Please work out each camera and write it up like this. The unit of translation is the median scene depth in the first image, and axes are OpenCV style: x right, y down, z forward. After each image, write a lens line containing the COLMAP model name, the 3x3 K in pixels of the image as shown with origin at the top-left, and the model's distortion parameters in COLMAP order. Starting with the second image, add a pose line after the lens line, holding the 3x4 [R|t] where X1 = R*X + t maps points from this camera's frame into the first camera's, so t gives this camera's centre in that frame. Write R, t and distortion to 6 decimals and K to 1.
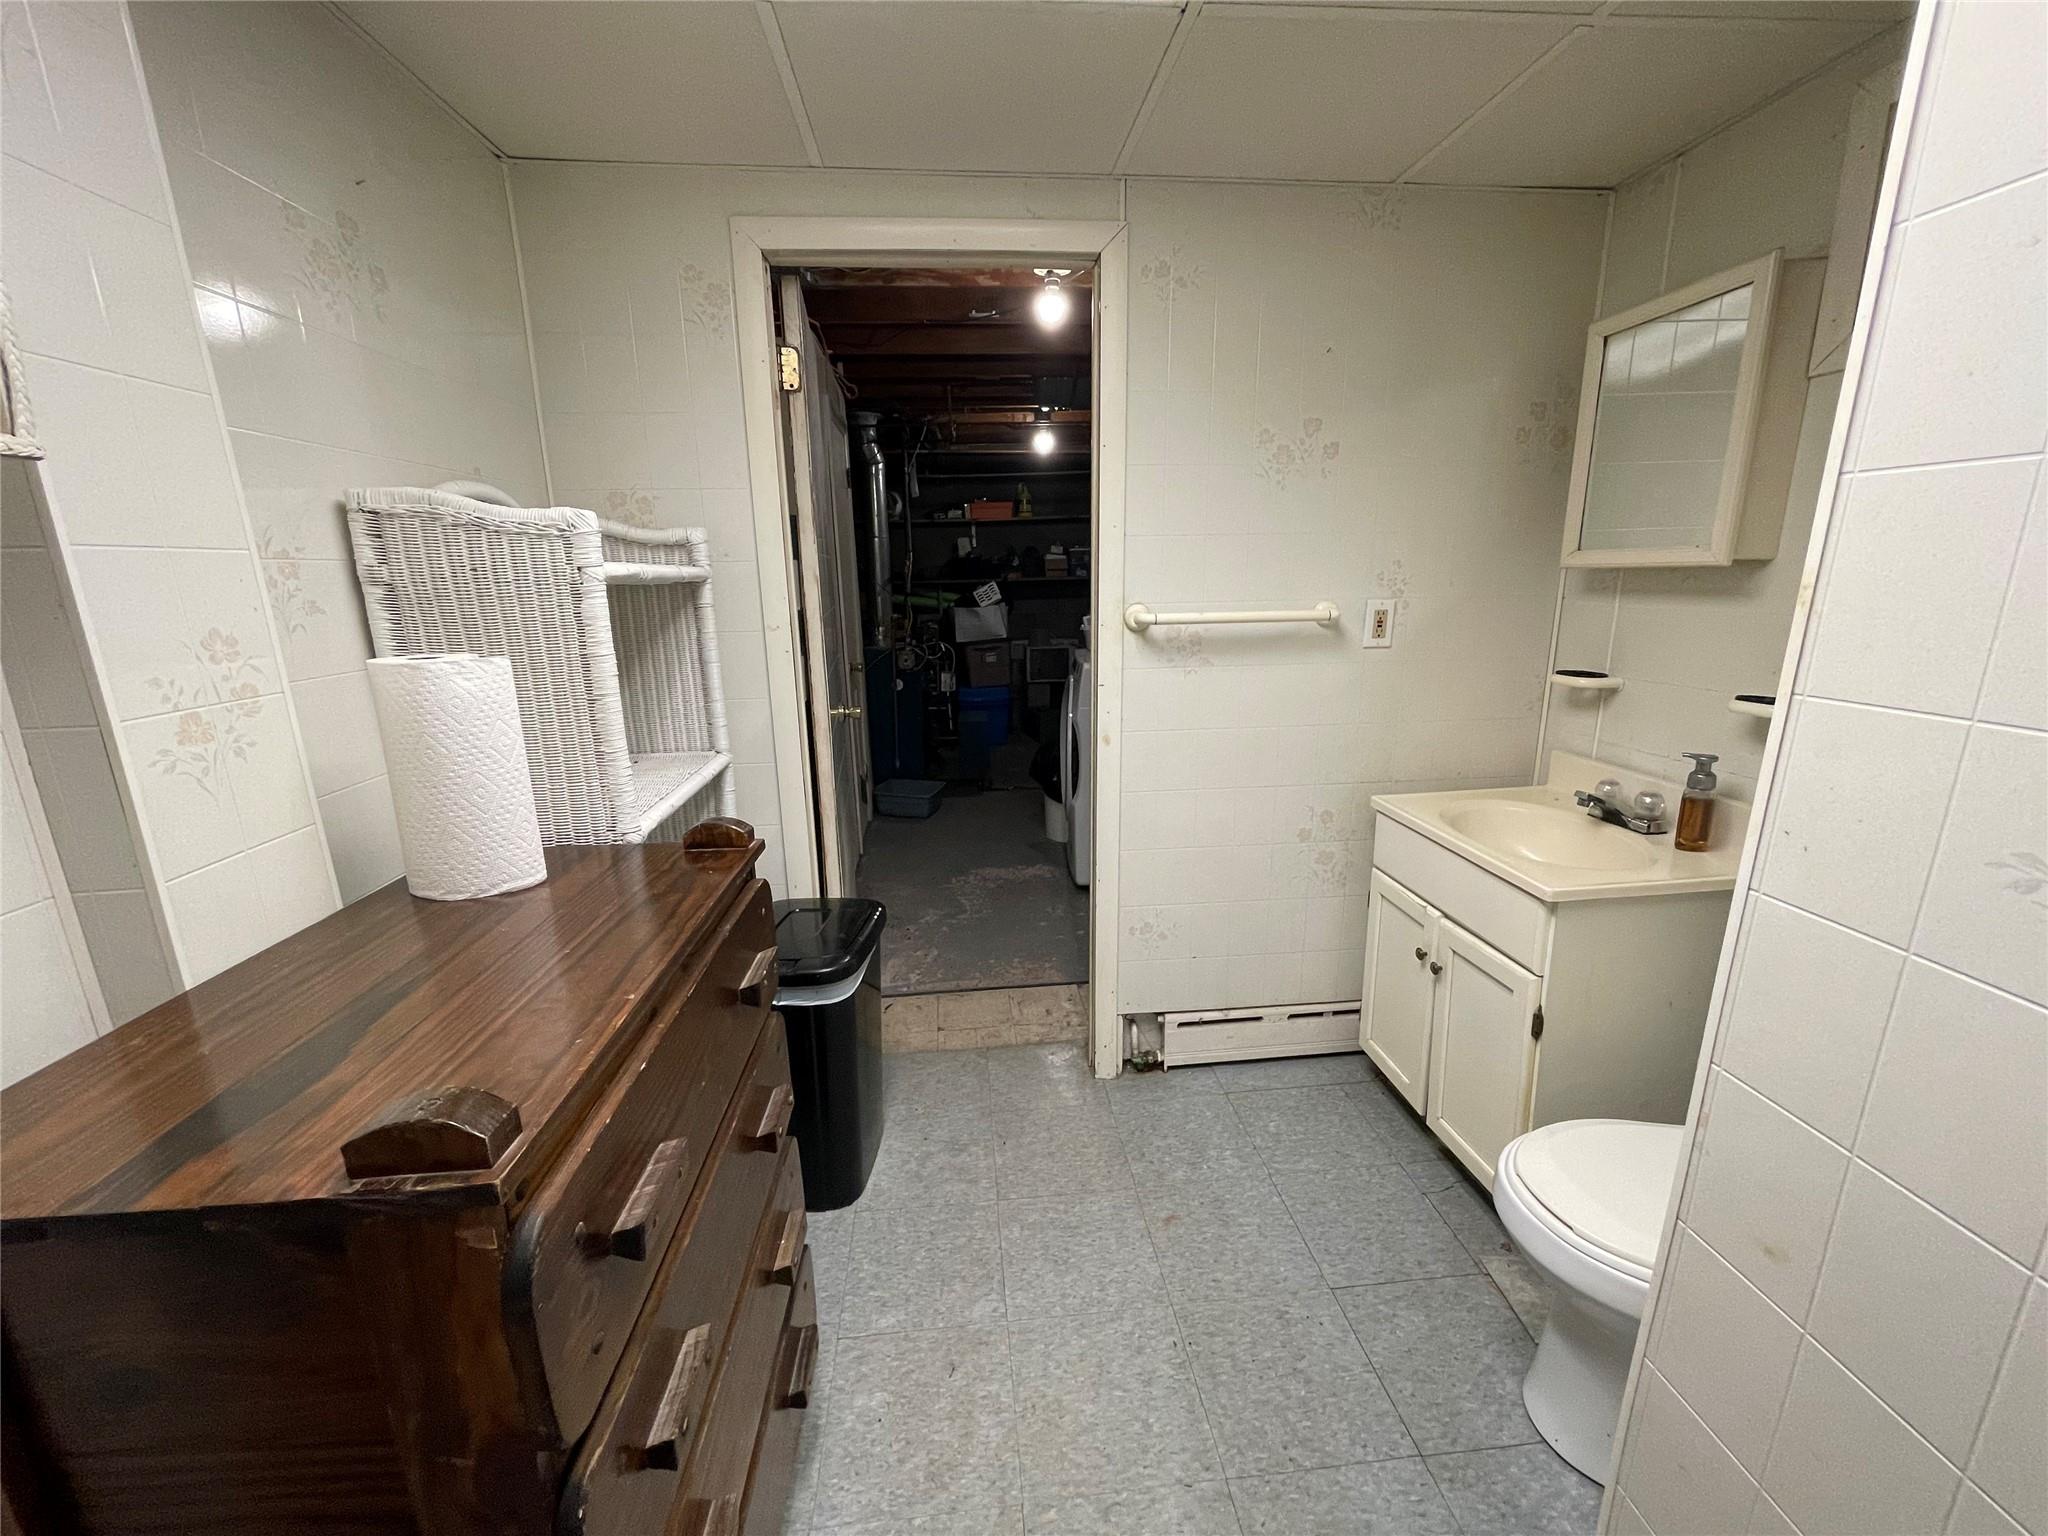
lens RADIAL K [[823.8, 0, 1034.1], [0, 823.8, 777.4], [0, 0, 1]] dist [0.002583, -0.000935]
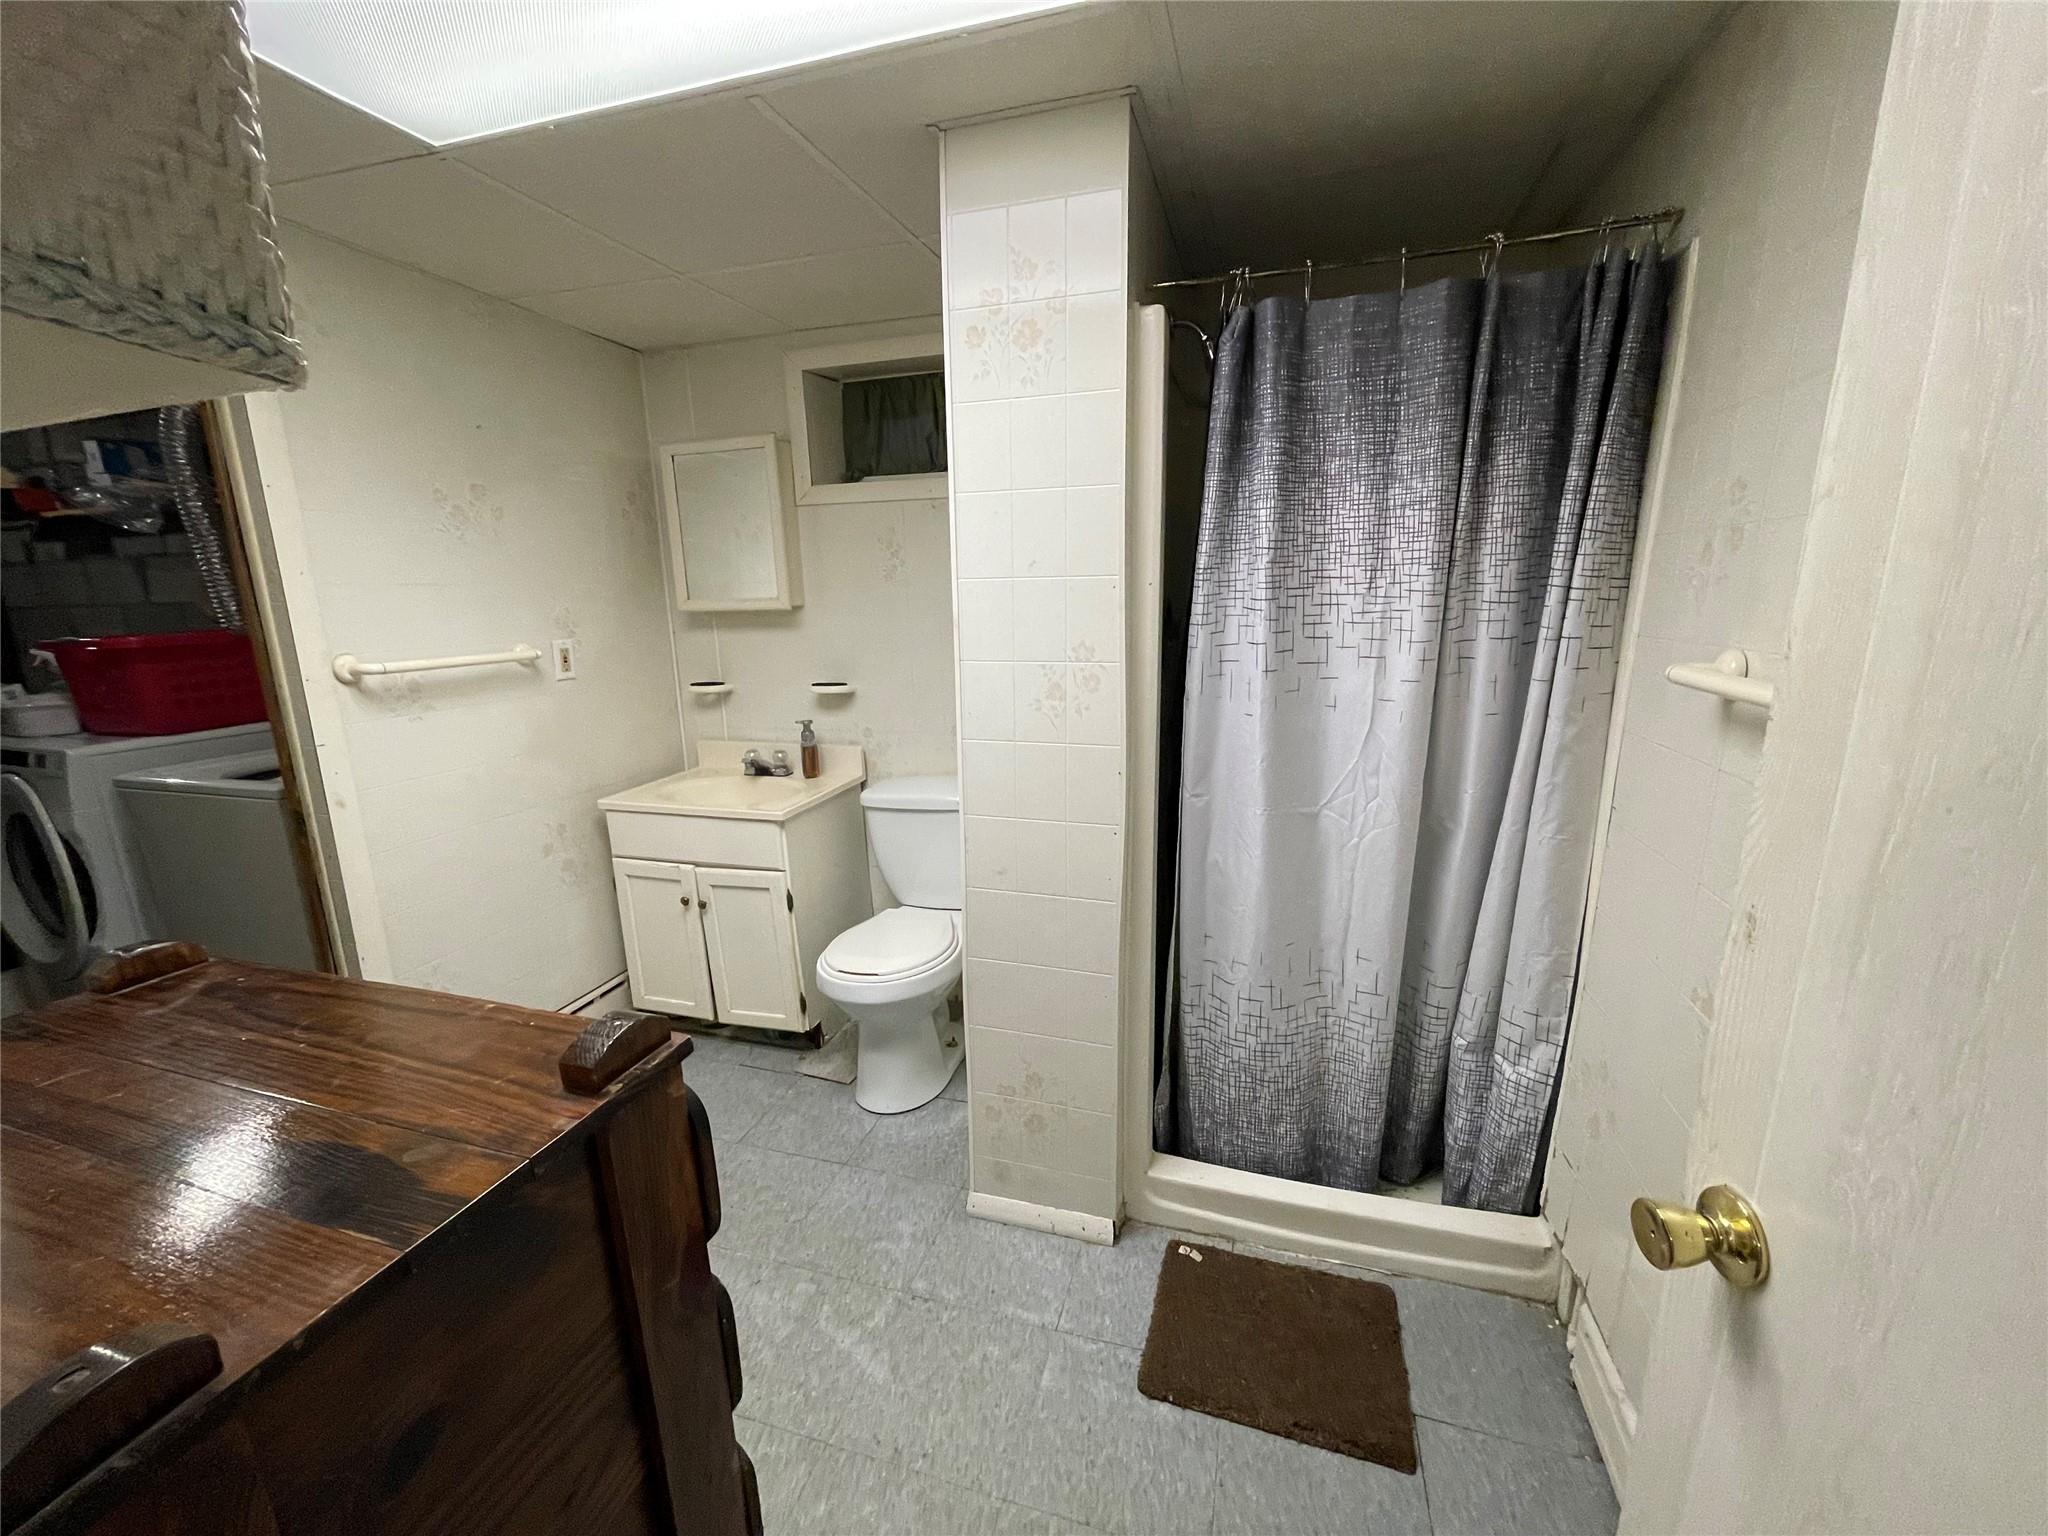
lens RADIAL K [[823.8, 0, 1012.1], [0, 823.8, 774.4], [0, 0, 1]] dist [0.002583, -0.000935]
pose [[0.394701, -0.191030, 0.898732, -0.457122], [0.235117, 0.966580, 0.102194, 0.005540], [-0.888218, 0.170971, 0.426425, -0.062069]]
